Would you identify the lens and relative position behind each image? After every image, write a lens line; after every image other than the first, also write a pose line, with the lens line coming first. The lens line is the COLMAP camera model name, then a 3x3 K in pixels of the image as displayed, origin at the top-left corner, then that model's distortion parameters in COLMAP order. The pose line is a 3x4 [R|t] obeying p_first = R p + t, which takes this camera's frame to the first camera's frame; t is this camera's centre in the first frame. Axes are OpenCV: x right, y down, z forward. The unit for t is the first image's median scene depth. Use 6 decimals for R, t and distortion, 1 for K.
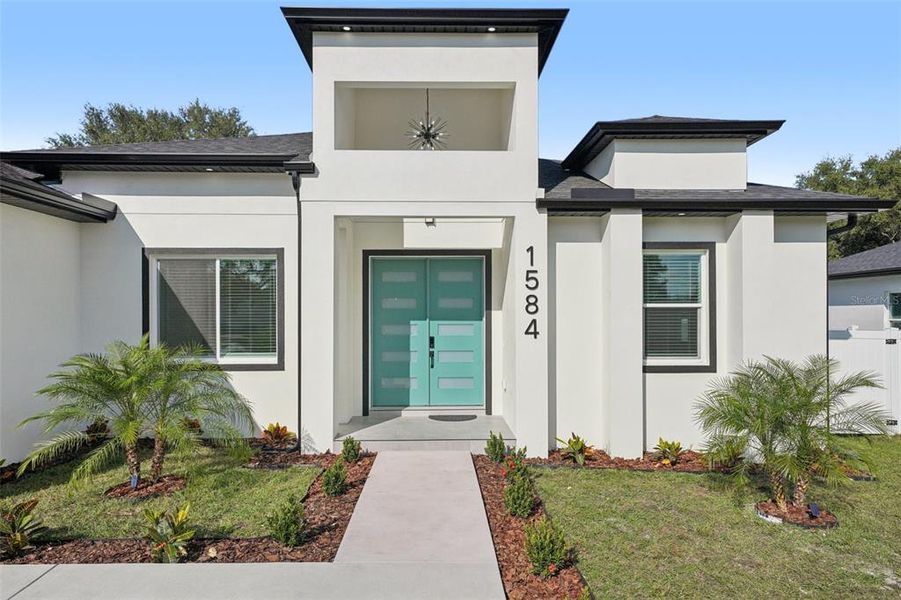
lens RADIAL K [[575.2, 0, 450.5], [0, 575.2, 300.0], [0, 0, 1]] dist [0.036427, -0.001294]
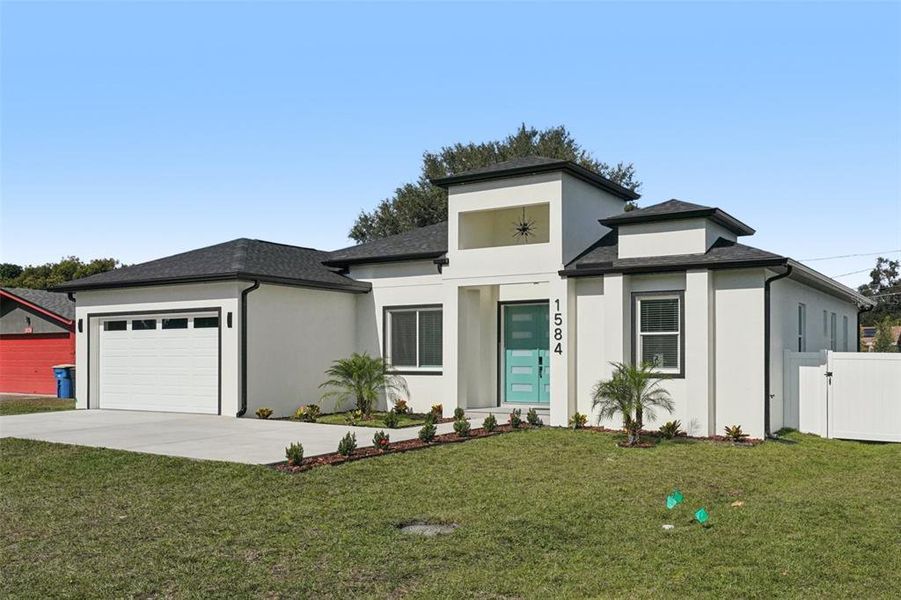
lens RADIAL K [[836.3, 0, 429.0], [0, 836.3, 325.0], [0, 0, 1]] dist [0.002410, 0.003945]
pose [[0.823595, -0.020941, -0.566791, 1.157664], [0.012174, 0.999741, -0.019247, 0.022430], [0.567048, 0.008952, 0.823636, -1.157652]]
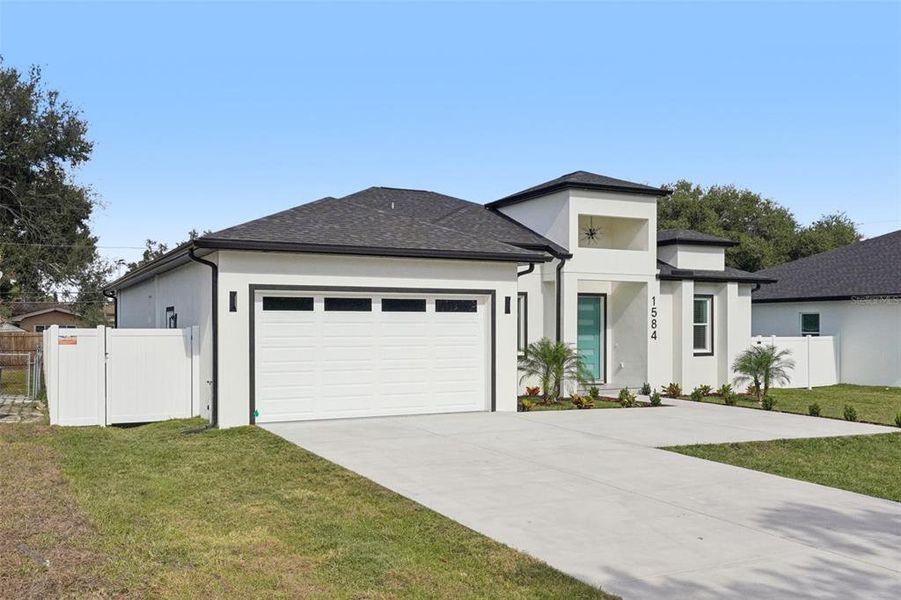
lens RADIAL K [[815.1, 0, 431.3], [0, 815.1, 333.4], [0, 0, 1]] dist [0.003540, -0.003556]
pose [[0.914030, 0.000210, 0.405648, -1.757282], [-0.012683, 0.999526, 0.028060, -0.029637], [-0.405449, -0.030792, 0.913599, -1.360077]]
